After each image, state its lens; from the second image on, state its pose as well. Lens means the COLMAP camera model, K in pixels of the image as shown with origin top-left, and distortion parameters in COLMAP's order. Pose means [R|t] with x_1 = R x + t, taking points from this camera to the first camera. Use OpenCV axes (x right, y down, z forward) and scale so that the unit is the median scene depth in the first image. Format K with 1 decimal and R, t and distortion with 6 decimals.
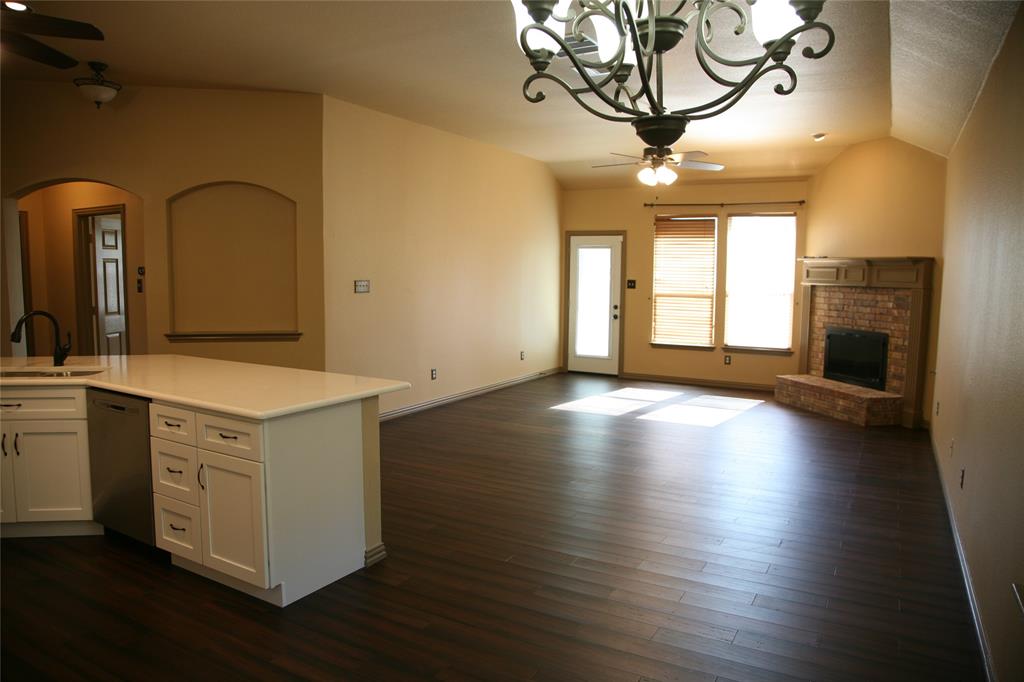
lens RADIAL K [[688.9, 0, 515.2], [0, 688.9, 339.5], [0, 0, 1]] dist [-0.127307, 0.066121]
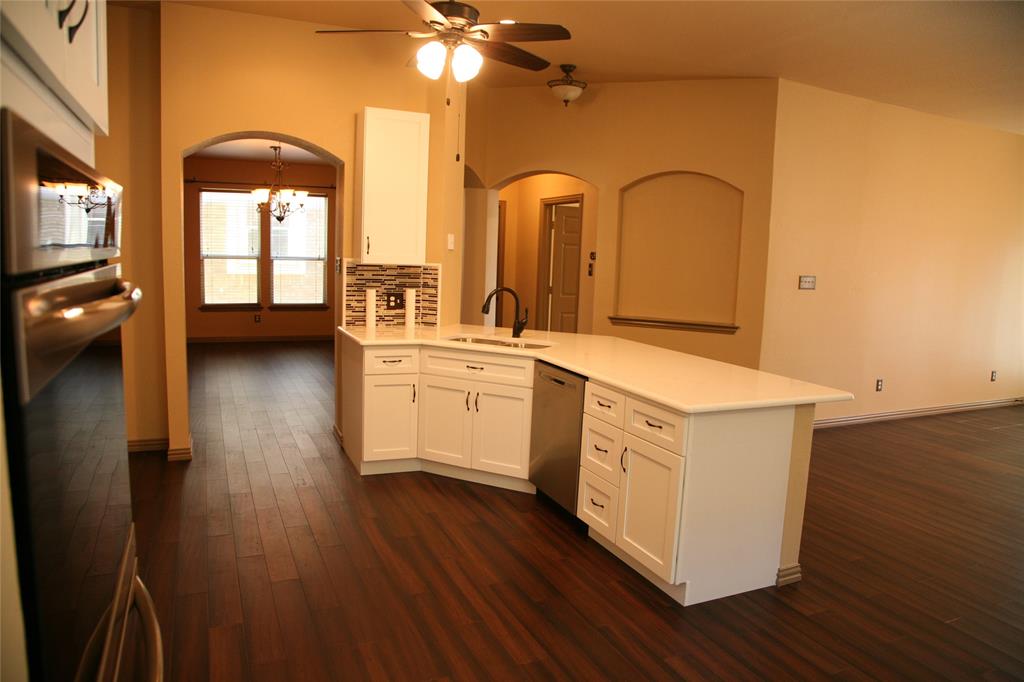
lens RADIAL K [[690.9, 0, 518.9], [0, 690.9, 341.4], [0, 0, 1]] dist [-0.134110, 0.069392]
pose [[0.813153, 0.095056, -0.574236, -0.013802], [-0.087042, 0.995340, 0.041506, -0.002868], [0.575505, 0.016232, 0.817637, 0.042024]]
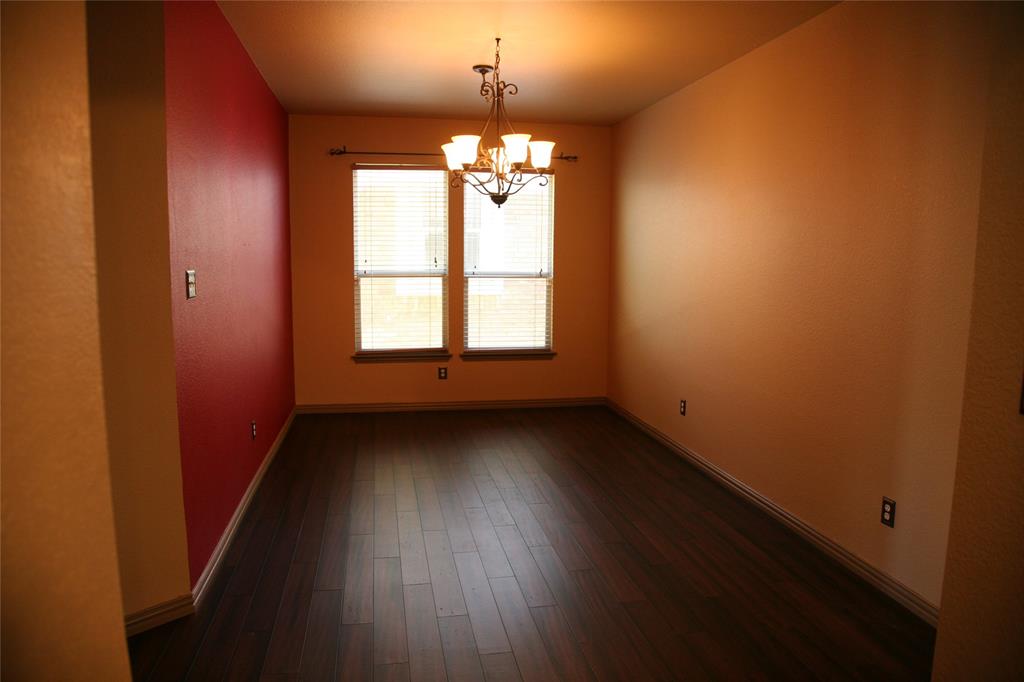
lens RADIAL K [[688.9, 0, 515.2], [0, 688.9, 339.5], [0, 0, 1]] dist [-0.127307, 0.066121]
pose [[0.654203, 0.087925, -0.751191, -1.172703], [-0.080214, 0.995684, 0.046684, -0.075111], [0.752053, 0.029715, 0.658432, 0.747063]]
